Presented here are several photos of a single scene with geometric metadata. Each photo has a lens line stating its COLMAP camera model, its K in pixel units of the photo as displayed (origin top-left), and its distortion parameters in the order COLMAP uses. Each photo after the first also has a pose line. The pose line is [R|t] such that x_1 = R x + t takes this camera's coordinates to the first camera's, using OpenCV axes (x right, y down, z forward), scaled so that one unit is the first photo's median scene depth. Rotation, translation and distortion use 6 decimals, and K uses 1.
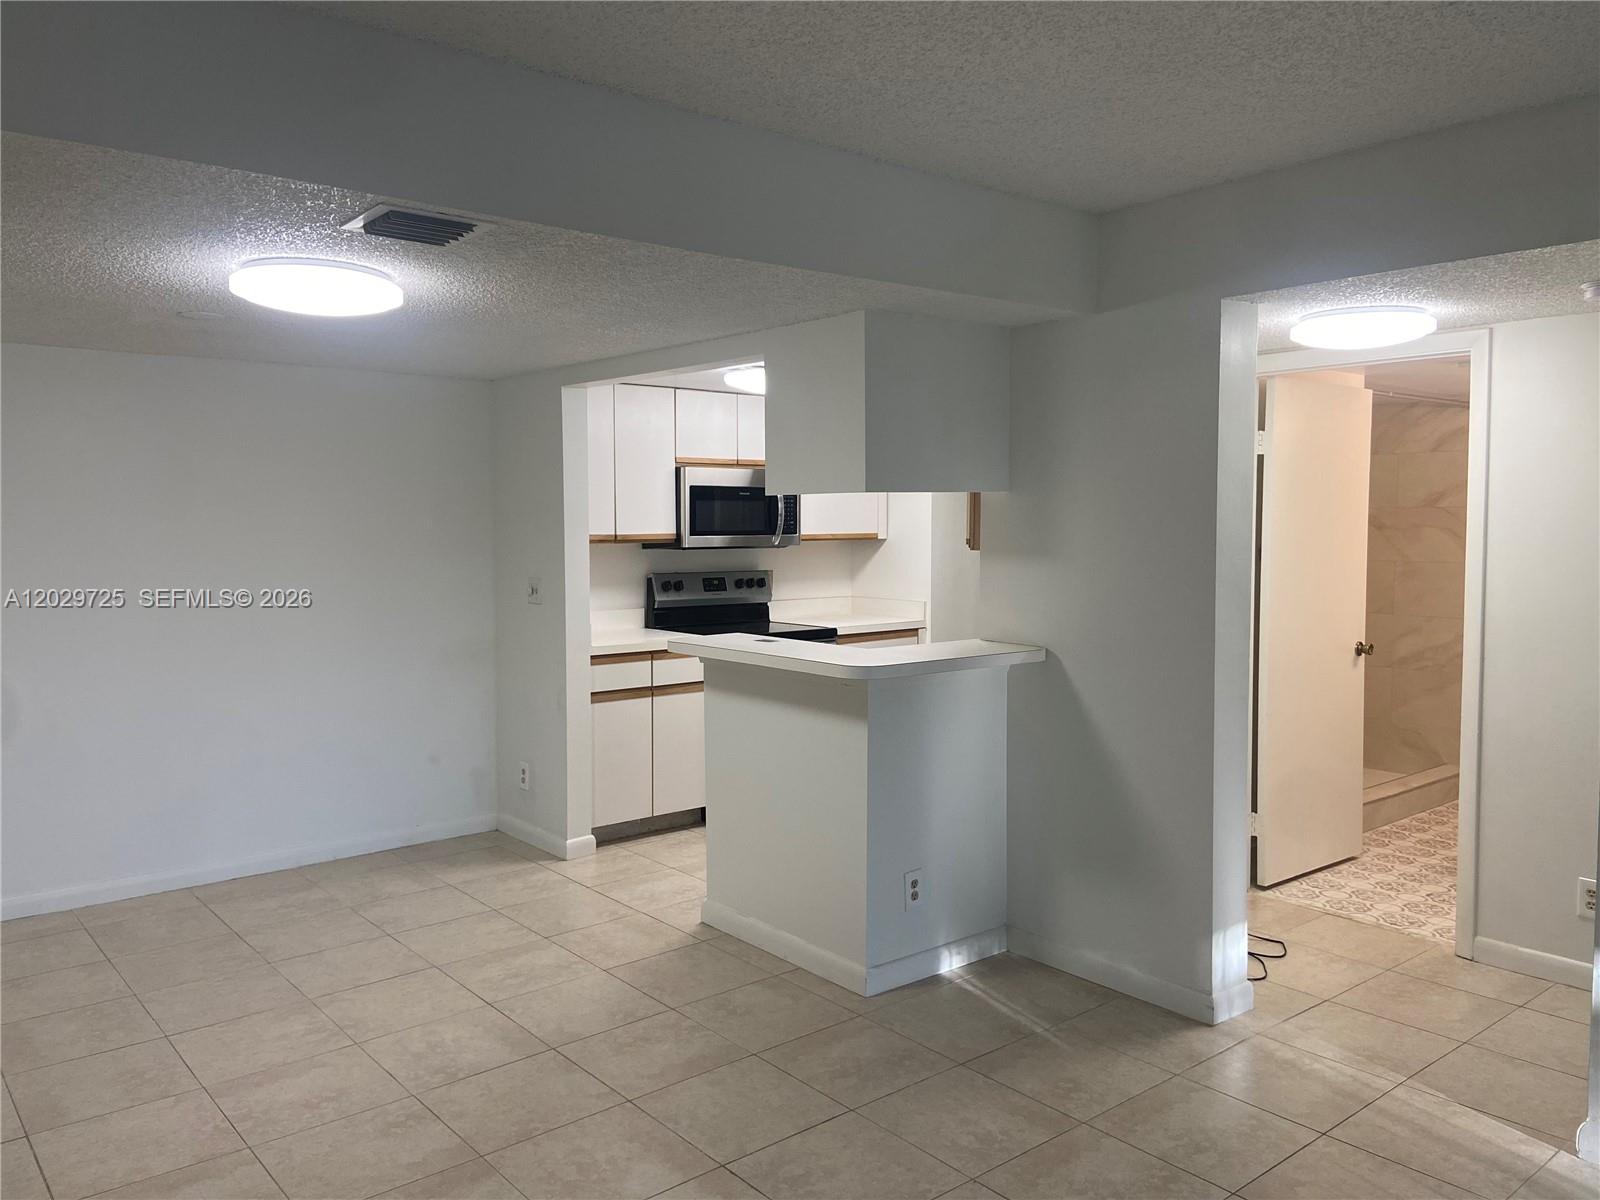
lens RADIAL K [[1205.4, 0, 786.1], [0, 1205.4, 598.1], [0, 0, 1]] dist [0.048933, -0.008550]
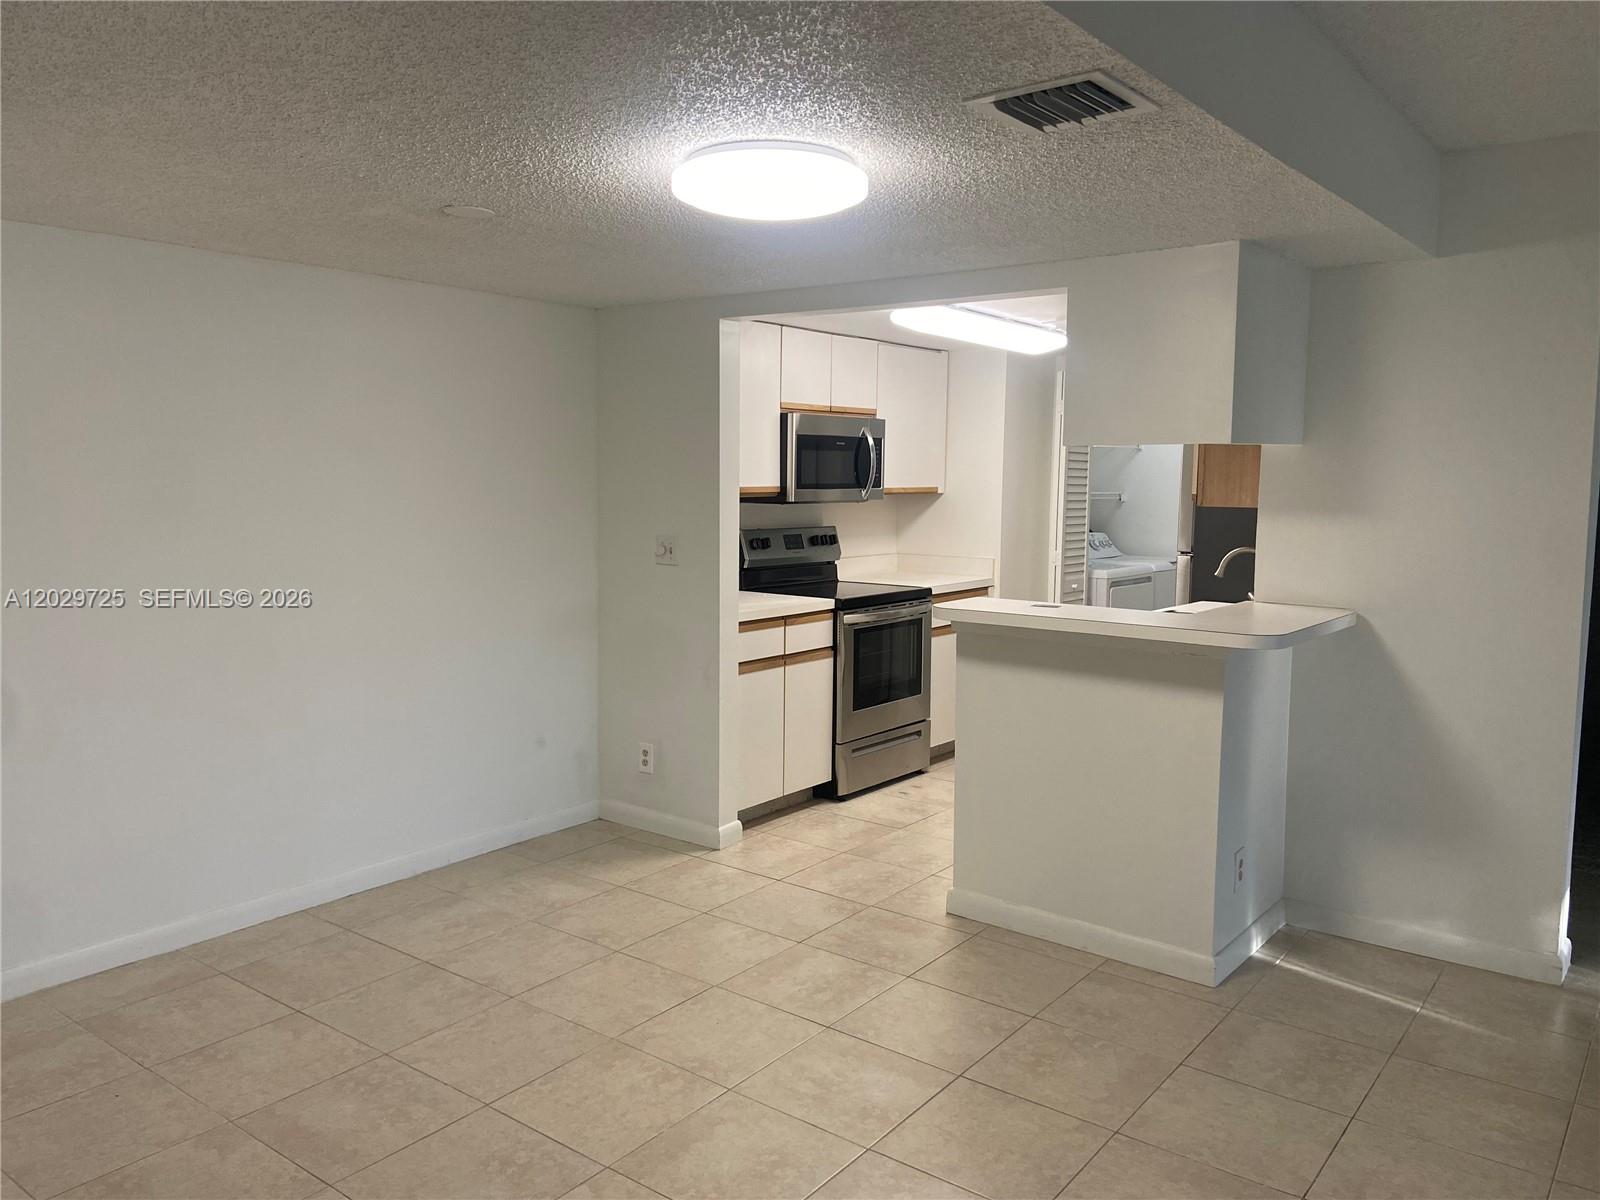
lens RADIAL K [[1205.4, 0, 805.0], [0, 1205.4, 593.7], [0, 0, 1]] dist [0.048933, -0.008550]
pose [[0.976268, -0.011229, 0.216275, -0.294549], [0.003766, 0.999384, 0.034888, -0.004388], [-0.216534, -0.033245, 0.975709, 0.110397]]
